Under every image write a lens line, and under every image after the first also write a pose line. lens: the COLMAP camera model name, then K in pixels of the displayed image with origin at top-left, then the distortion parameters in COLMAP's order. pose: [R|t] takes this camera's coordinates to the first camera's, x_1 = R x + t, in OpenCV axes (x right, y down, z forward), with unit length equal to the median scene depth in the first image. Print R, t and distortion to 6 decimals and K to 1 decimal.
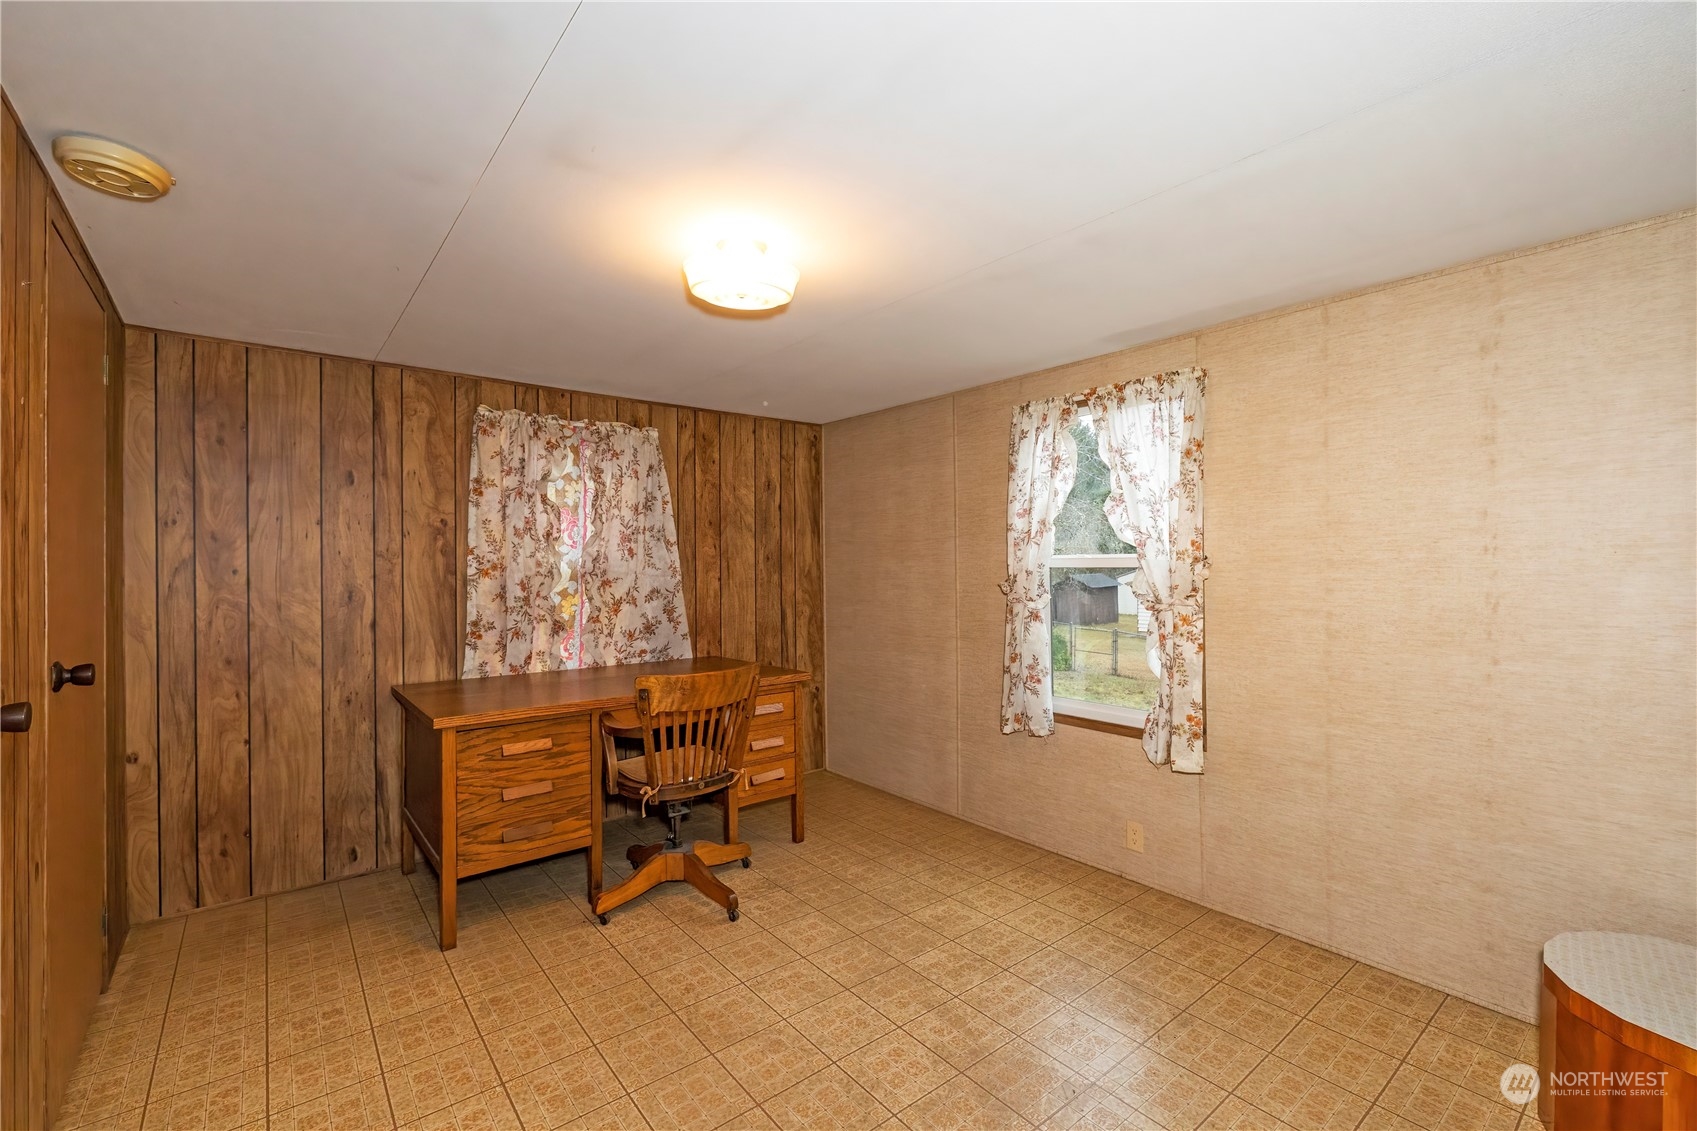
lens RADIAL K [[723.9, 0, 848.5], [0, 723.9, 565.5], [0, 0, 1]] dist [-0.000684, 0.000269]
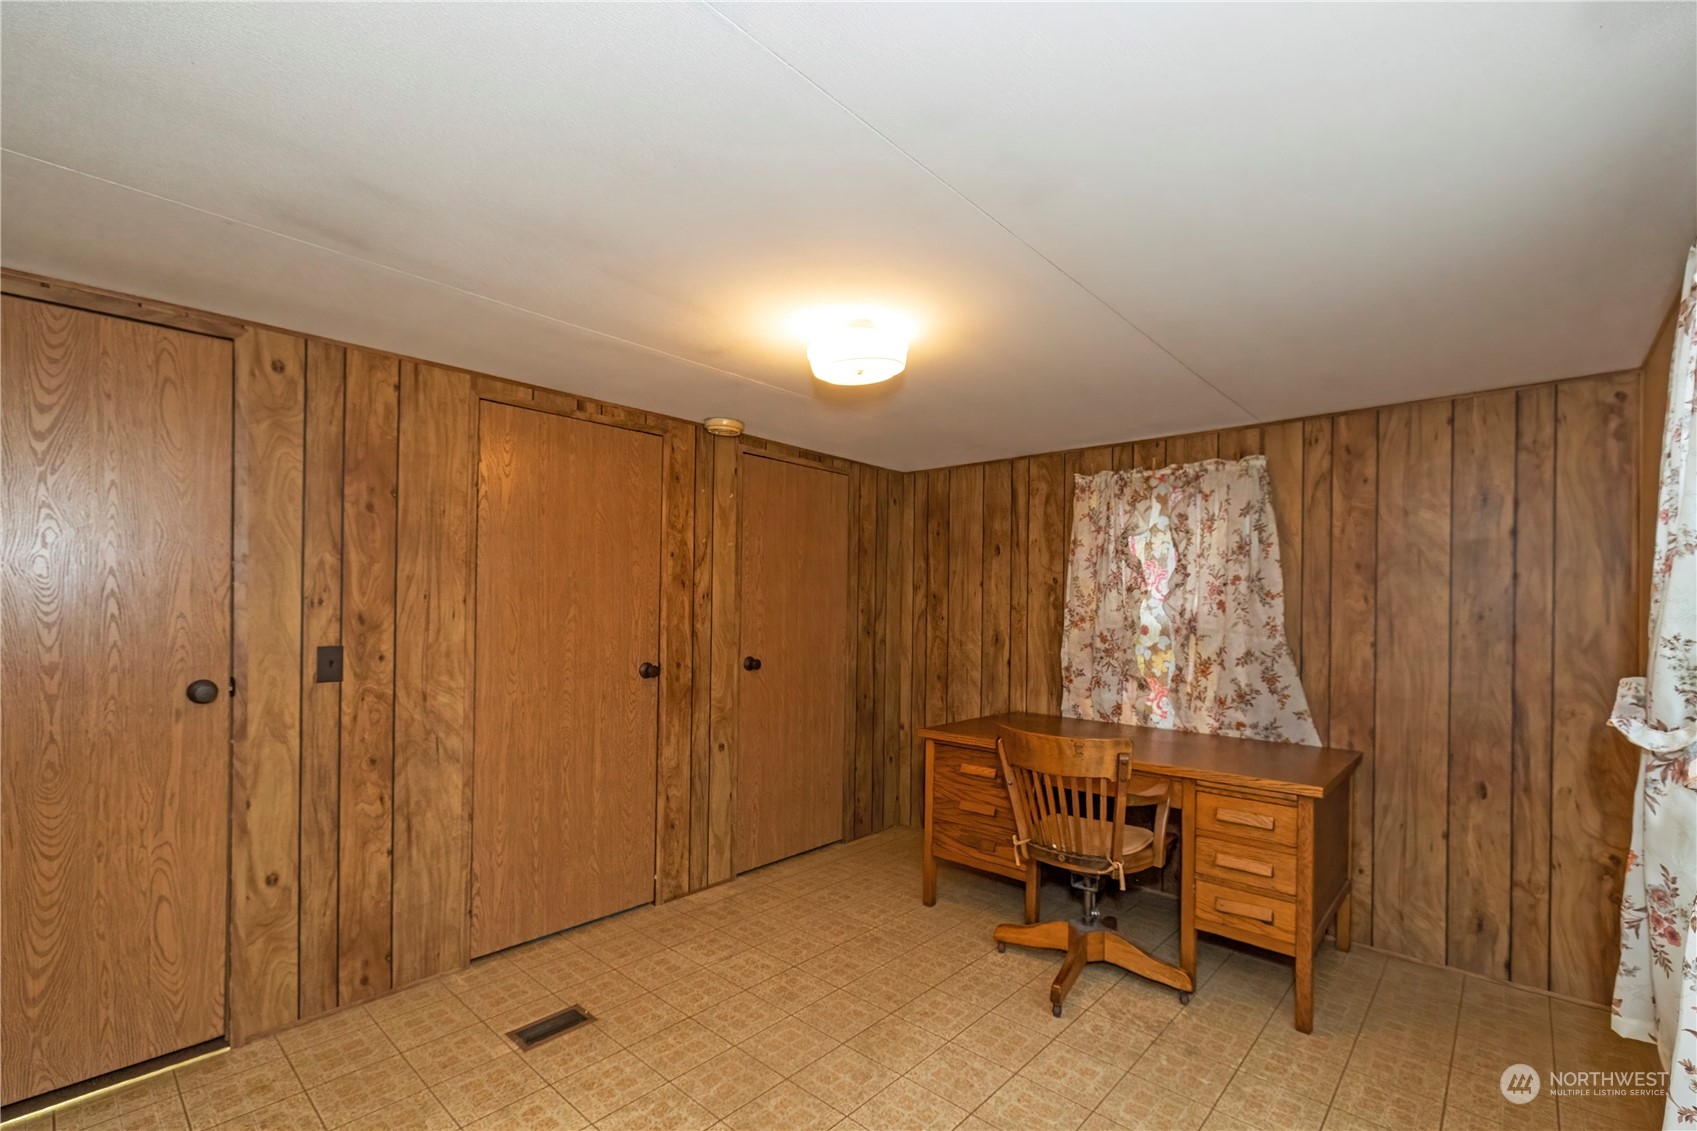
lens RADIAL K [[742.1, 0, 853.4], [0, 742.1, 611.3], [0, 0, 1]] dist [-0.000934, -0.000045]
pose [[0.161903, 0.008659, -0.986769, 0.533028], [-0.020729, 0.999771, 0.005372, -0.008549], [0.986589, 0.019585, 0.162046, 0.447754]]
